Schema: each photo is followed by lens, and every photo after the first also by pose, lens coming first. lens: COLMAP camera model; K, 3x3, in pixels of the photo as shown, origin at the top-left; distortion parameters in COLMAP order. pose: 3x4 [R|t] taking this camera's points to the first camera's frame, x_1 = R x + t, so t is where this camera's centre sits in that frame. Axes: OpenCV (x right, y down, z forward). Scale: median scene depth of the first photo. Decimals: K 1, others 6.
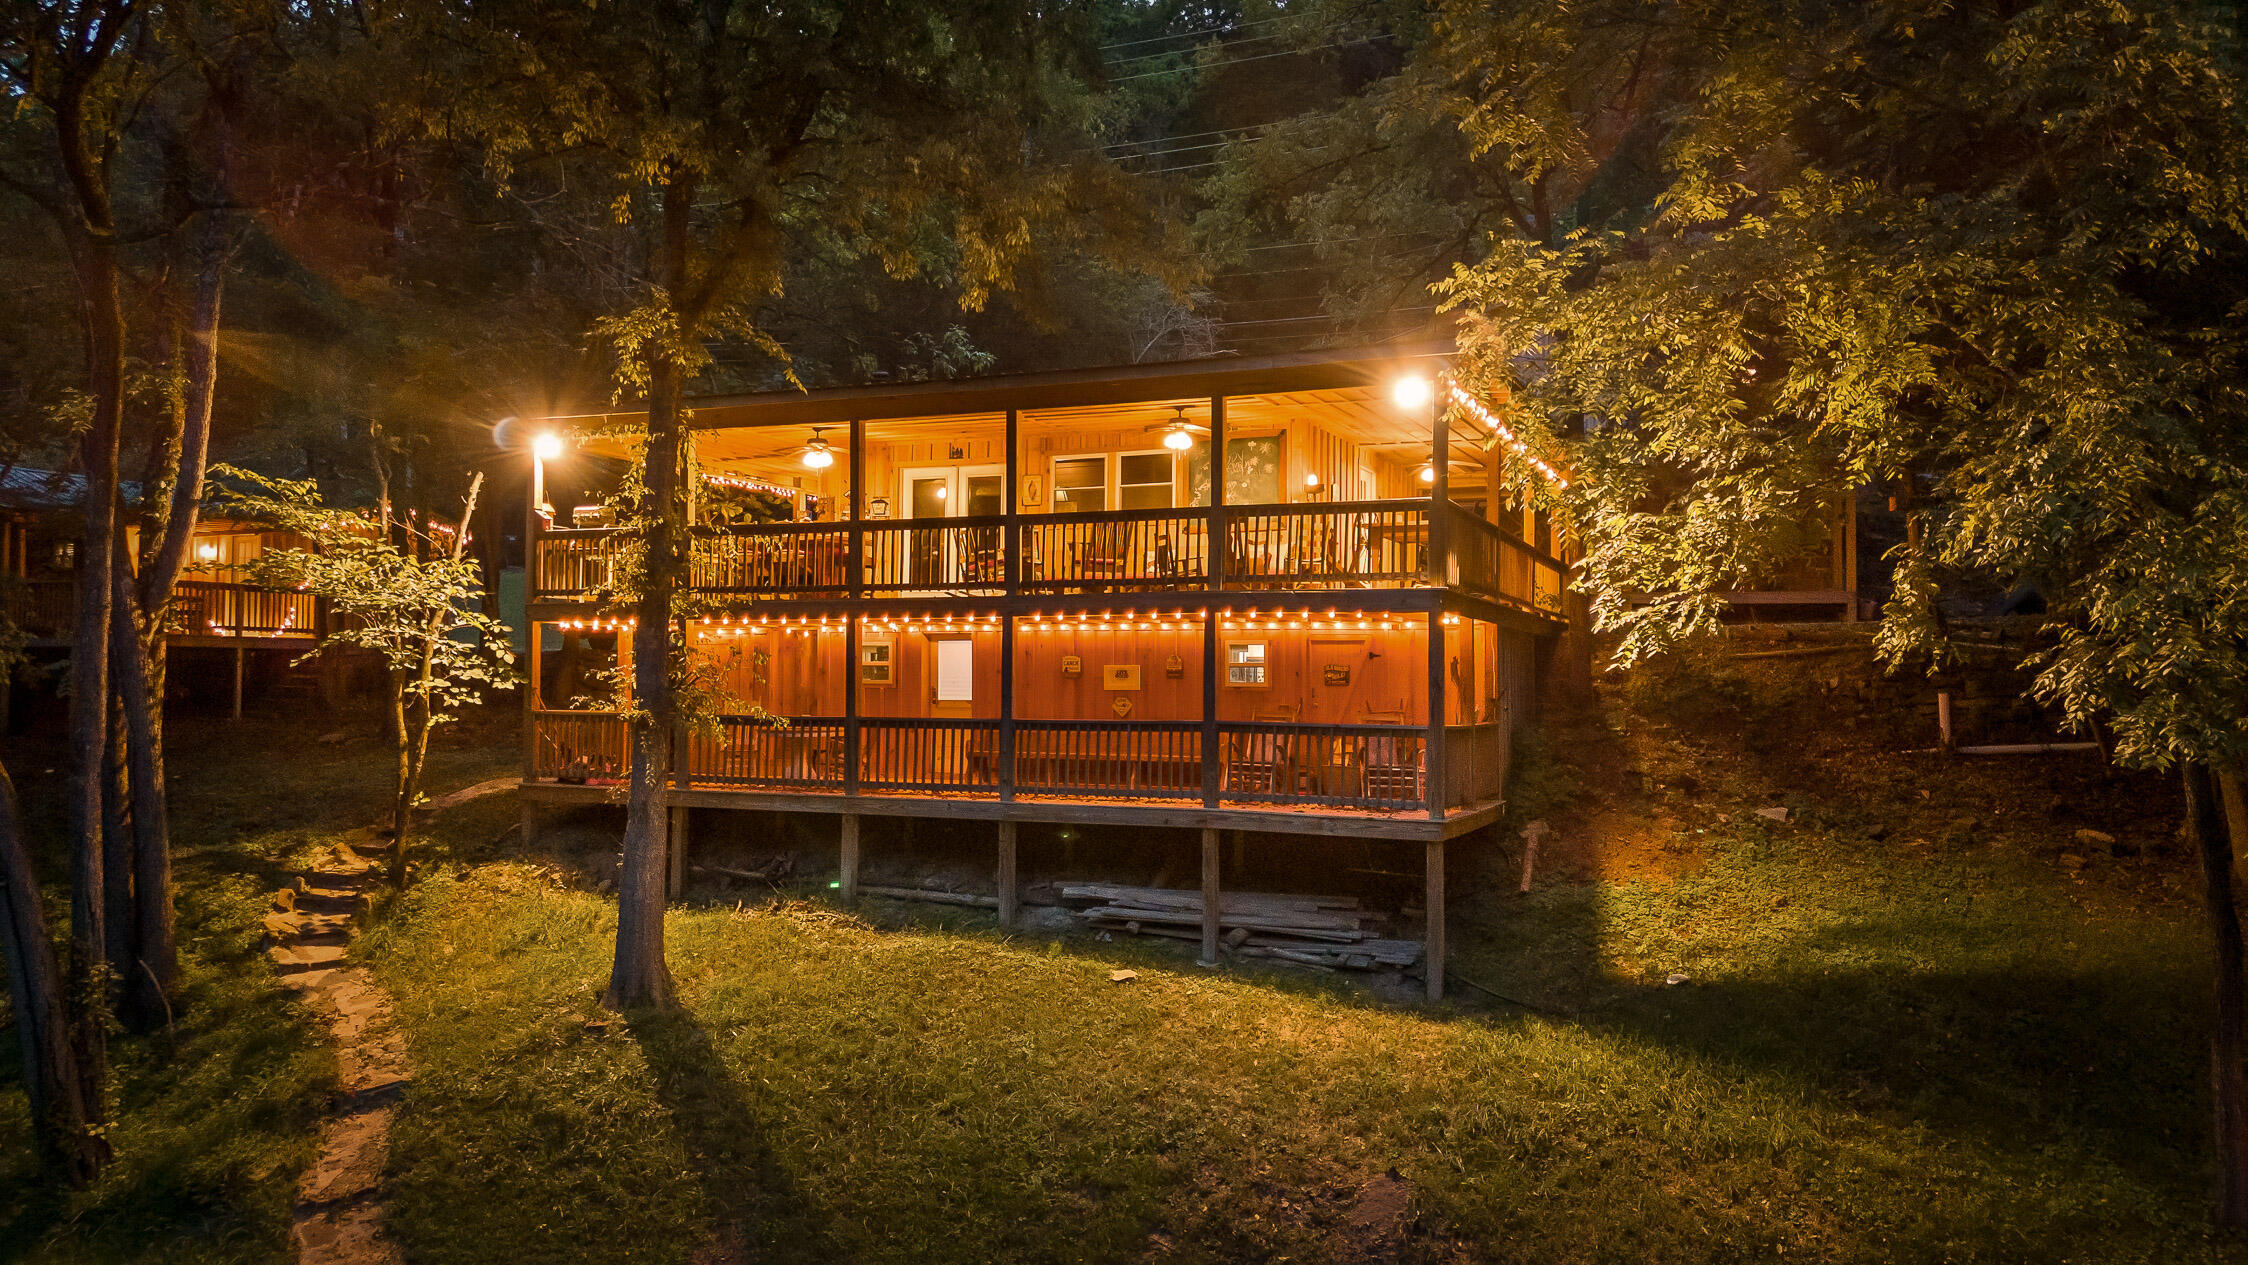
lens RADIAL K [[1636.3, 0, 1125.4], [0, 1636.3, 630.8], [0, 0, 1]] dist [0.080626, -0.089538]
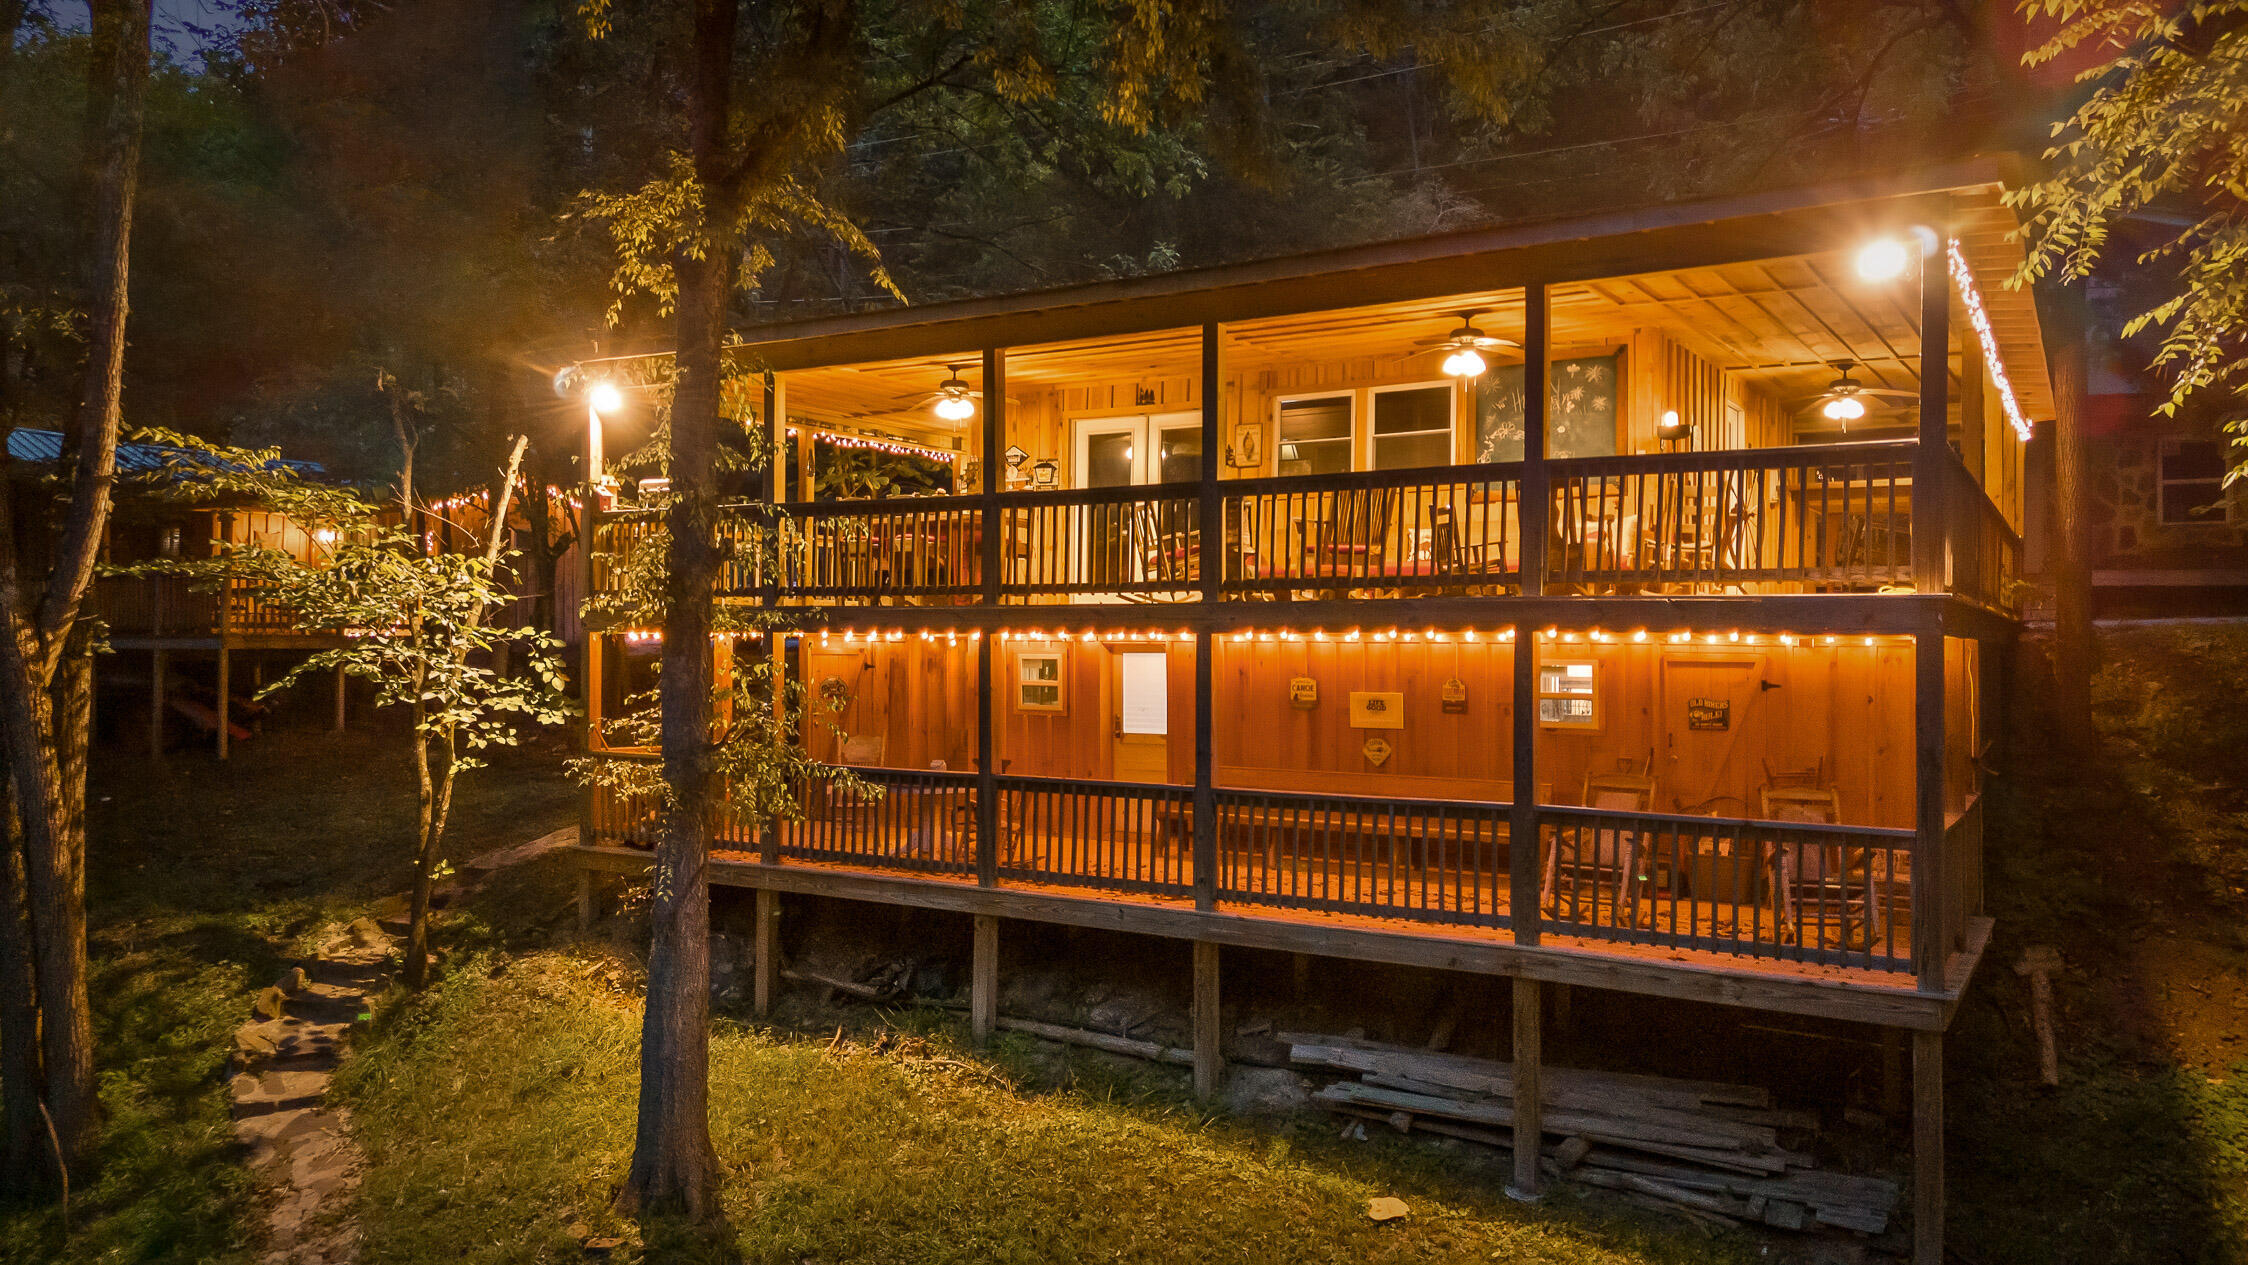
lens RADIAL K [[1639.0, 0, 1124.0], [0, 1639.0, 632.5], [0, 0, 1]] dist [0.057584, -0.049356]
pose [[0.989097, -0.002476, -0.147247, -0.006454], [0.005800, 0.999738, 0.022143, -0.023999], [0.147153, -0.022756, 0.988852, 0.331475]]
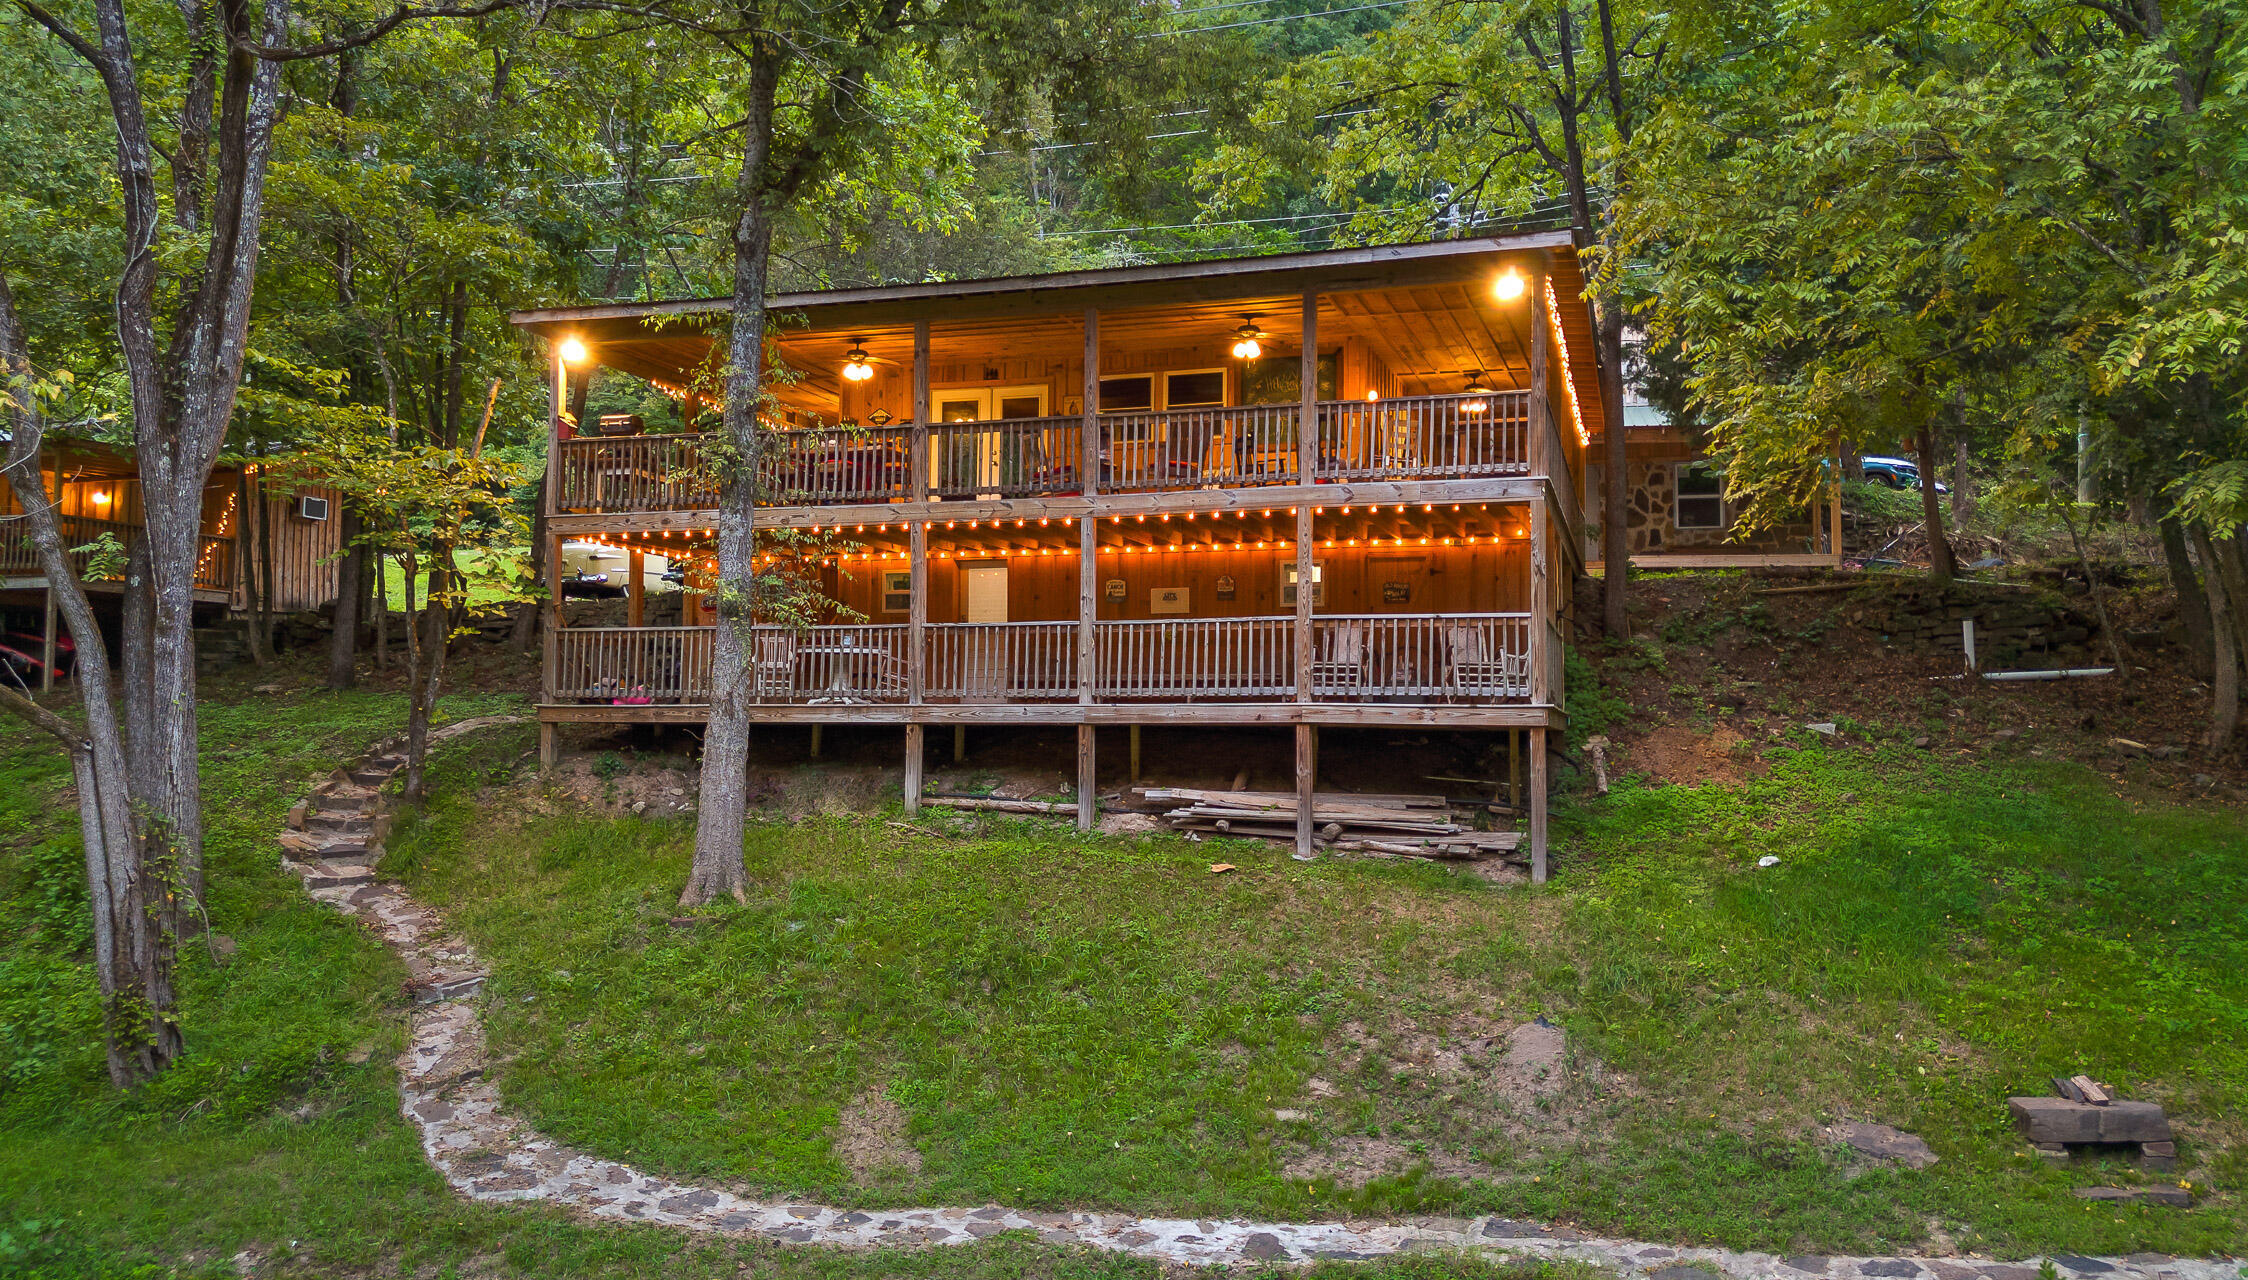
lens RADIAL K [[1771.6, 0, 1128.7], [0, 1771.6, 637.0], [0, 0, 1]] dist [0.094772, -0.121680]
pose [[0.995160, 0.006730, 0.098034, -0.149238], [-0.003922, 0.999577, -0.028811, 0.092820], [-0.098187, 0.028287, 0.994766, -0.059067]]
